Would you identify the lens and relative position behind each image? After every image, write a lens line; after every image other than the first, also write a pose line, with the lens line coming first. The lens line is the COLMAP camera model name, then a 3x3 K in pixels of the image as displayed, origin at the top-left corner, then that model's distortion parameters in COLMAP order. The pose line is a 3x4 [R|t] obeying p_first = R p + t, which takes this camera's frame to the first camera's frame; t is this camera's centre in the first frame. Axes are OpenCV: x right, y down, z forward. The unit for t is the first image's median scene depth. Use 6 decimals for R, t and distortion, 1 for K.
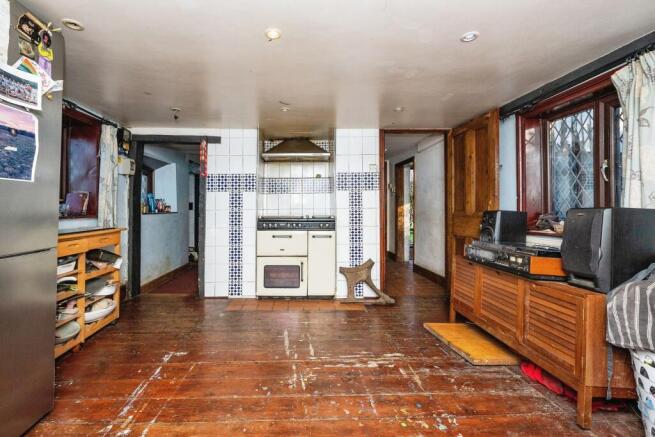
lens RADIAL K [[275.7, 0, 293.5], [0, 275.7, 205.9], [0, 0, 1]] dist [-0.010560, -0.000483]
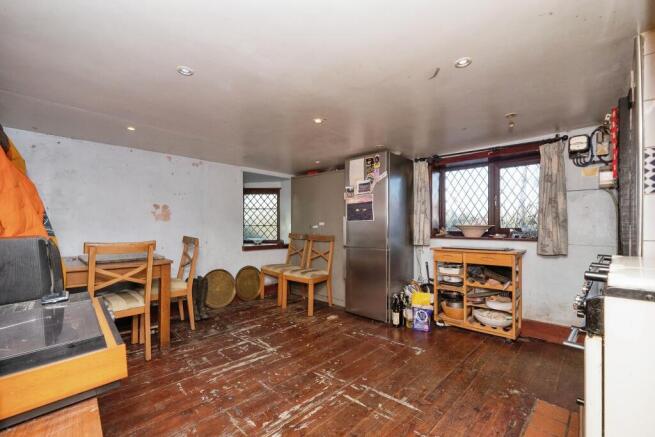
lens RADIAL K [[275.7, 0, 324.3], [0, 275.7, 224.2], [0, 0, 1]] dist [-0.010560, -0.000483]
pose [[-0.692293, -0.007573, -0.721576, 0.868595], [0.004097, 0.999888, -0.014424, -0.013548], [0.721605, -0.012942, -0.692184, 1.775606]]
